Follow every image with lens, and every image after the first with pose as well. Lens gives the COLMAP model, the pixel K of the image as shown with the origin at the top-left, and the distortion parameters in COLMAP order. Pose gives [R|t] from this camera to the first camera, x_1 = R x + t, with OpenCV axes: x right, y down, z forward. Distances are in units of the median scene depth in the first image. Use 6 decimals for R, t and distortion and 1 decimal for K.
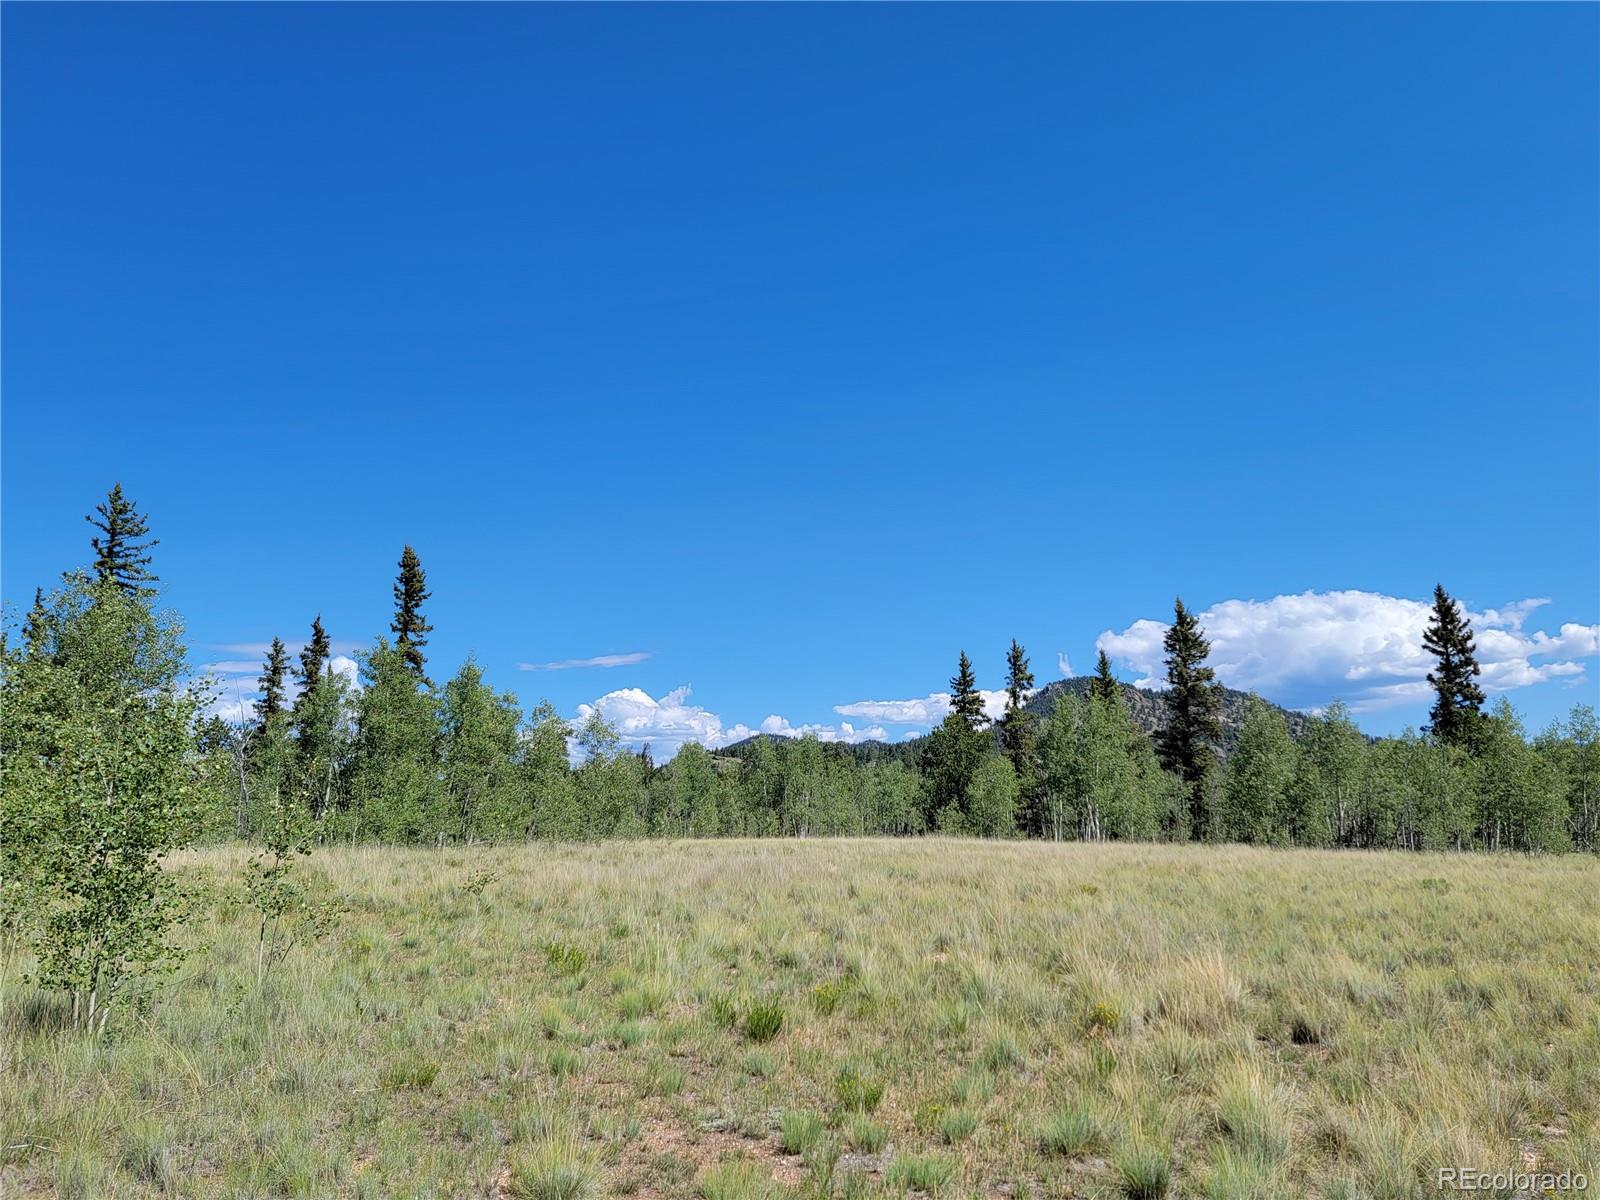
lens RADIAL K [[1336.5, 0, 812.9], [0, 1336.5, 603.8], [0, 0, 1]] dist [0.135244, -0.164067]
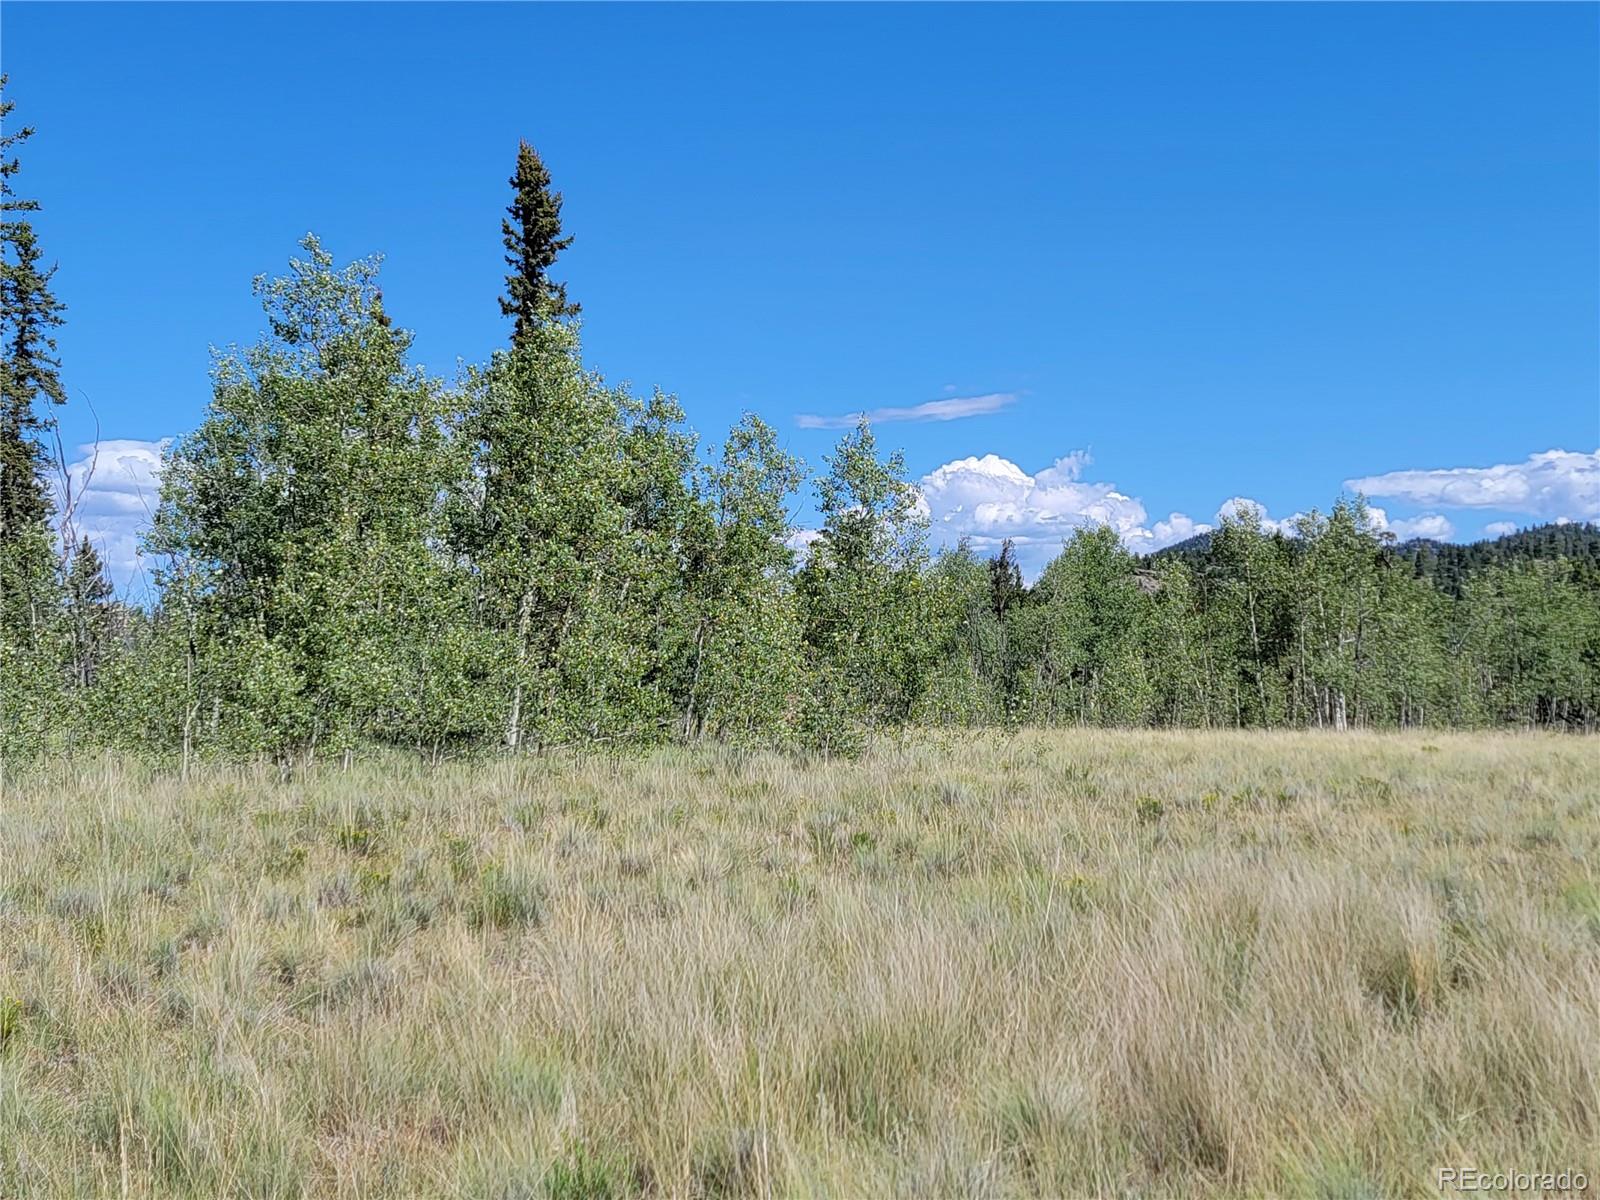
lens RADIAL K [[2073.5, 0, 817.9], [0, 2073.5, 602.7], [0, 0, 1]] dist [0.107442, -0.029565]
pose [[0.975703, -0.003081, -0.219076, -0.022733], [0.030347, 0.992163, 0.121207, 0.036460], [0.216986, -0.124910, 0.968150, 0.248434]]
